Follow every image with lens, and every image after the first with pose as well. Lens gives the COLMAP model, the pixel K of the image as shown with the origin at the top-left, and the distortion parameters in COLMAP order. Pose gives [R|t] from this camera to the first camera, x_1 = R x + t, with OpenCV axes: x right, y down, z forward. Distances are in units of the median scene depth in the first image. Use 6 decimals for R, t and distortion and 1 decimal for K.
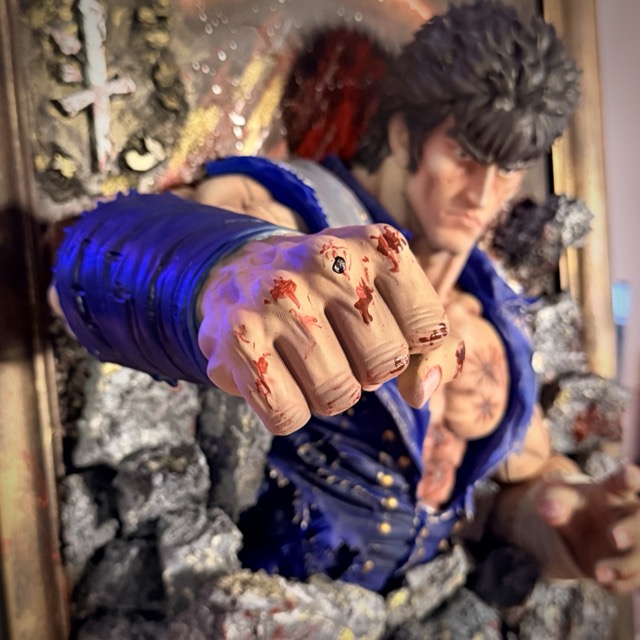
lens RADIAL K [[1003.3, 0, 319.9], [0, 1003.3, 334.2], [0, 0, 1]] dist [0.118948, -0.062424]
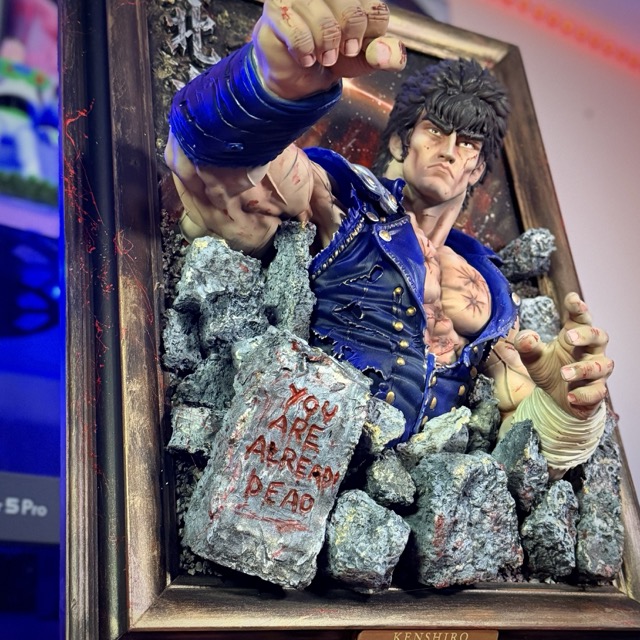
lens RADIAL K [[1078.3, 0, 361.7], [0, 1078.3, 344.5], [0, 0, 1]] dist [0.151728, -0.134221]
pose [[0.997220, -0.068786, -0.028667, 0.056153], [0.043748, 0.851801, -0.522036, 0.923510], [0.060327, 0.519331, 0.852441, -0.226998]]
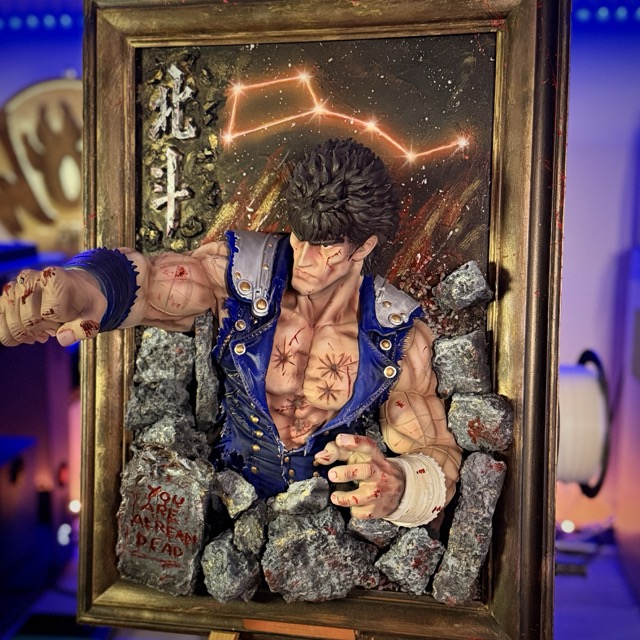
lens RADIAL K [[973.4, 0, 319.1], [0, 973.4, 362.1], [0, 0, 1]] dist [0.196332, -0.473114]
pose [[0.690804, 0.126738, -0.711848, 1.327967], [-0.131124, 0.990152, 0.049041, -0.049872], [0.711053, 0.059463, 0.700619, -0.104968]]
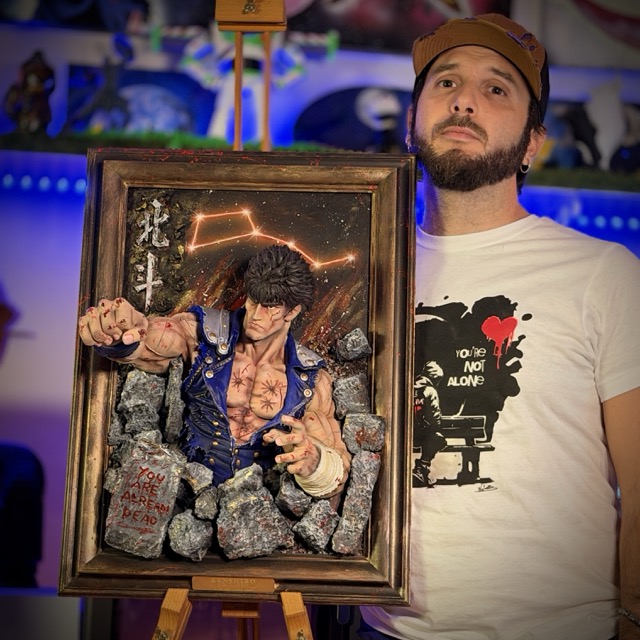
lens RADIAL K [[1696.6, 0, 320.0], [0, 1696.6, 320.0], [0, 0, 1]] dist [0.022292, -0.145419]
pose [[0.820866, -0.033228, -0.570153, 2.759200], [-0.141782, 0.955198, -0.259796, 0.979482], [0.553242, 0.294095, 0.779379, -2.301378]]
